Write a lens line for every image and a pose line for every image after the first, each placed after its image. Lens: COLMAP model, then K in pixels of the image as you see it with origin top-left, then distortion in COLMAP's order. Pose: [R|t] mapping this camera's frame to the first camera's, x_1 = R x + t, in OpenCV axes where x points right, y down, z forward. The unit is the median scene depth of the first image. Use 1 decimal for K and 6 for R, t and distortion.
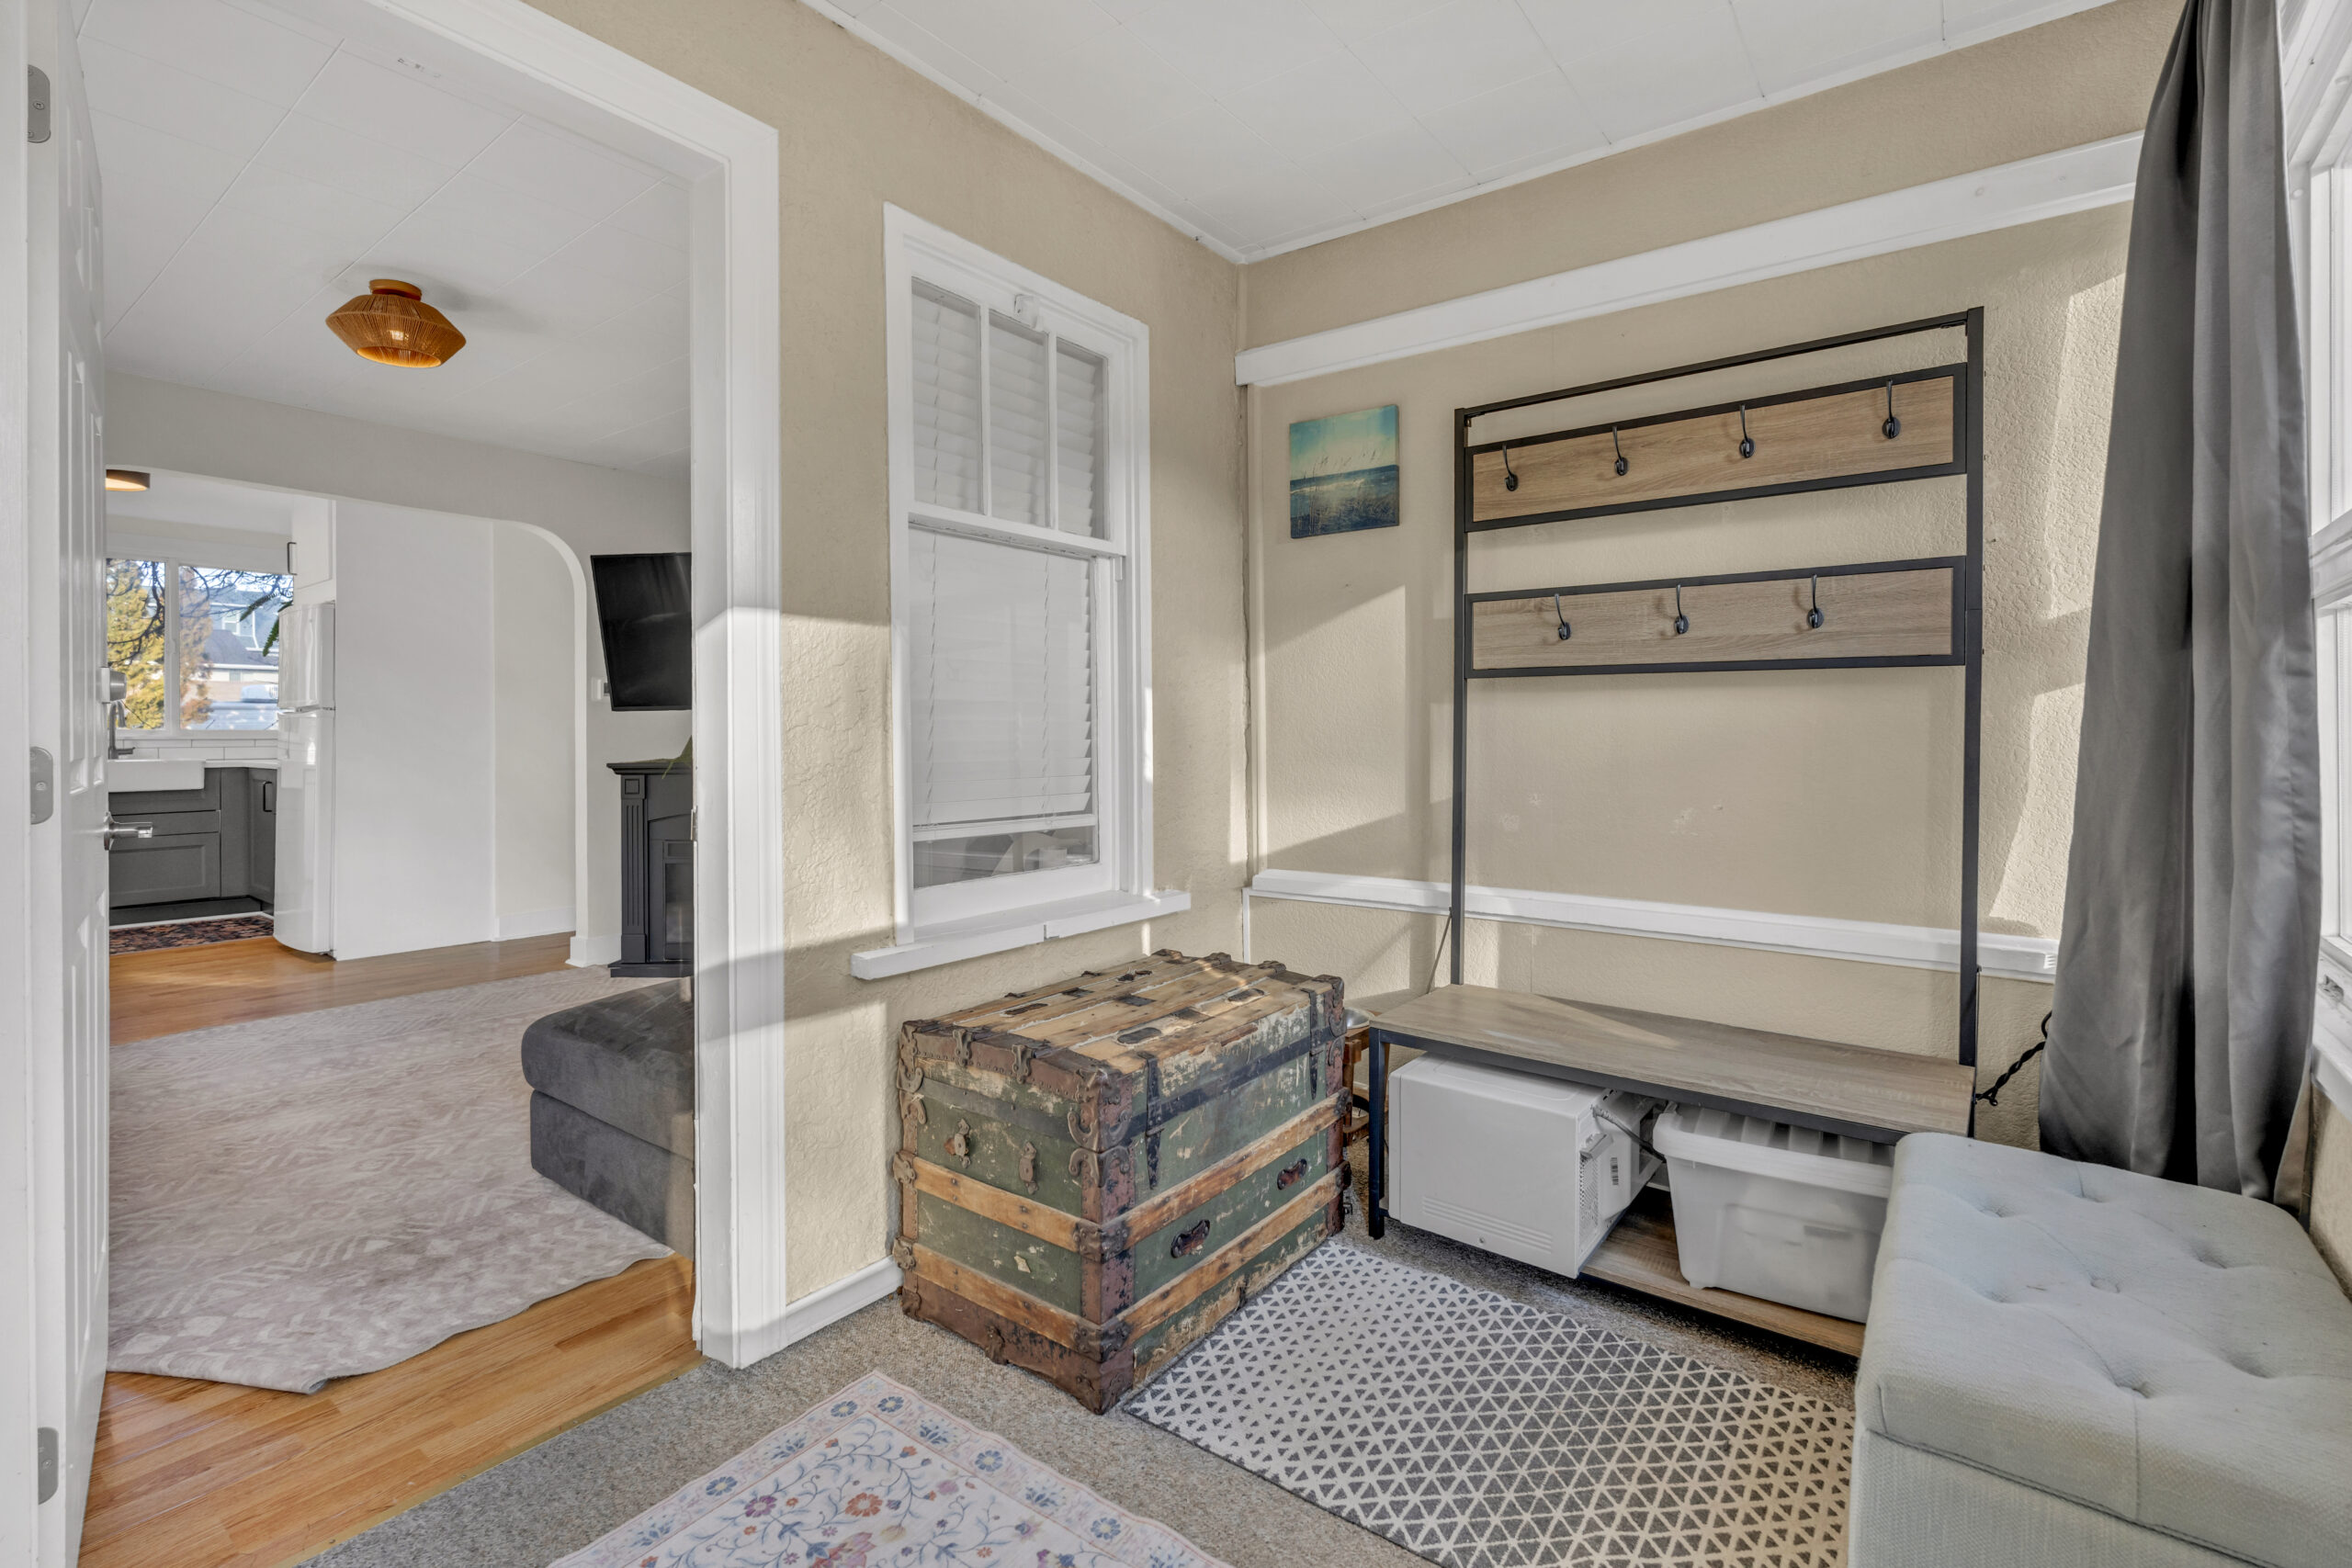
lens RADIAL K [[1069.8, 0, 1193.6], [0, 1069.8, 738.3], [0, 0, 1]] dist [-0.002484, -0.001110]
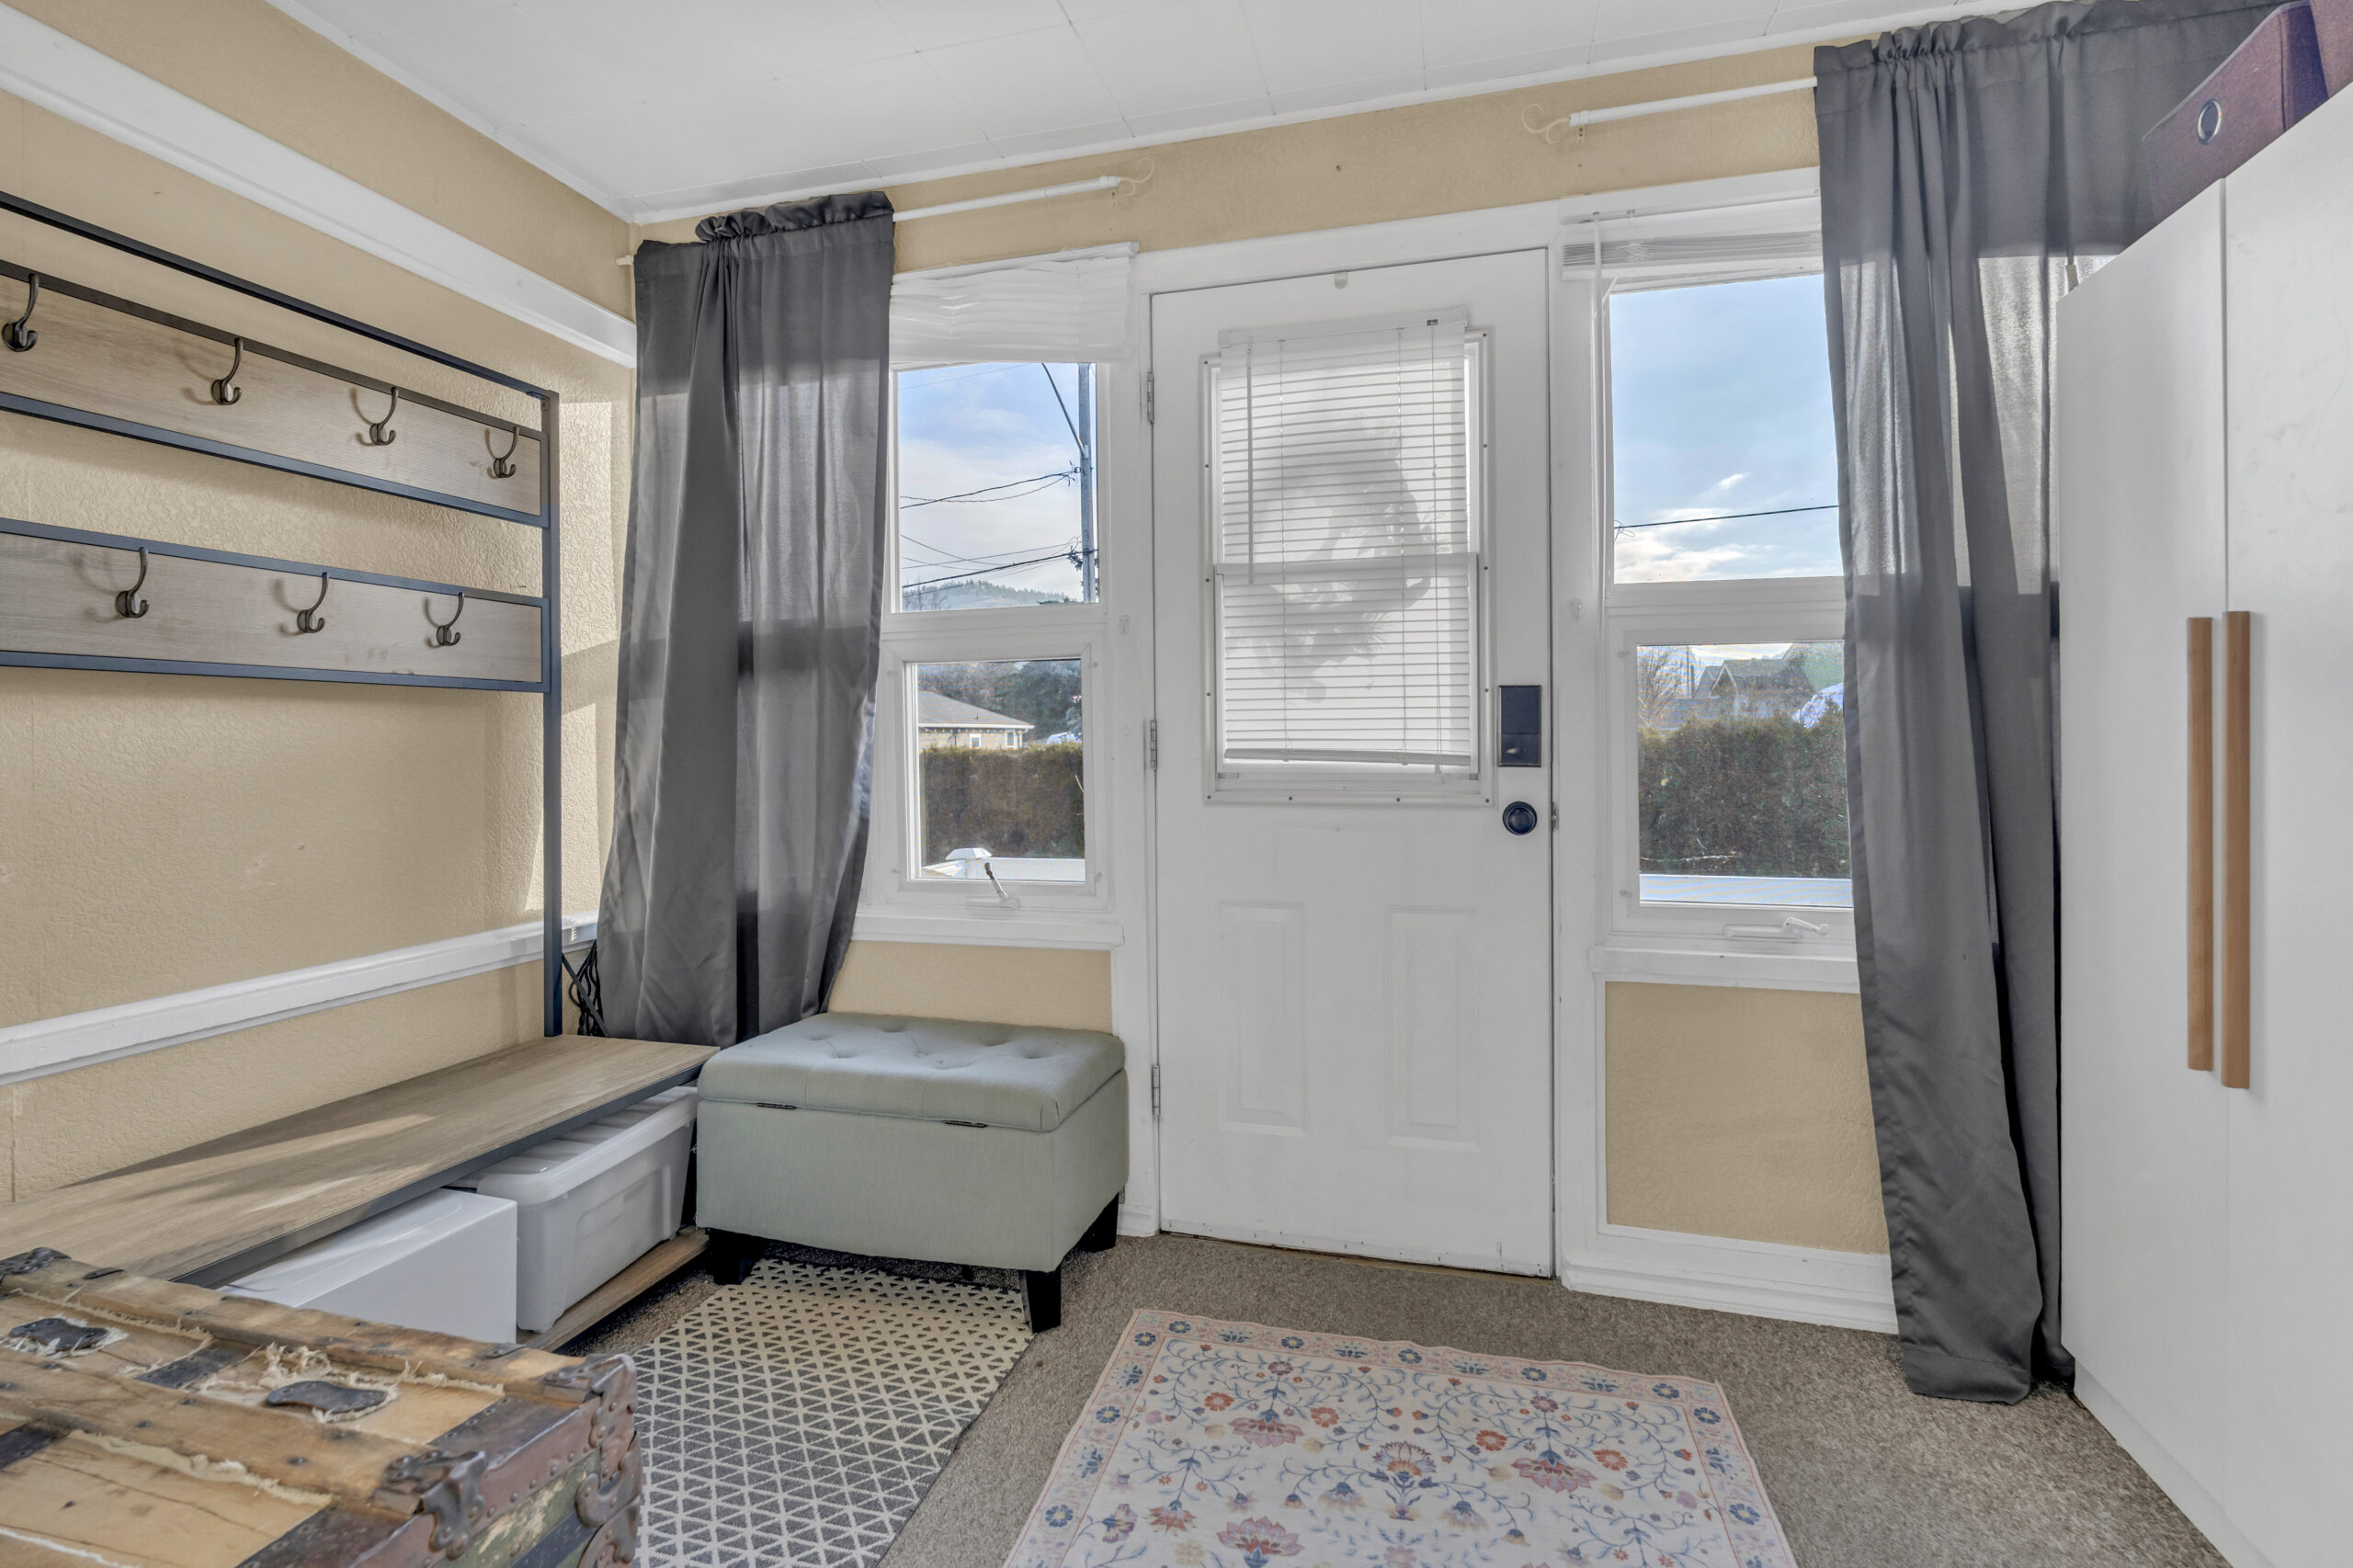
lens RADIAL K [[1070.4, 0, 1178.9], [0, 1070.4, 729.6], [0, 0, 1]] dist [-0.002484, -0.001110]
pose [[-0.369393, 0.009702, 0.929223, -0.612104], [0.016579, 0.999855, -0.003849, -0.011860], [-0.929125, 0.013984, -0.369501, 0.785590]]
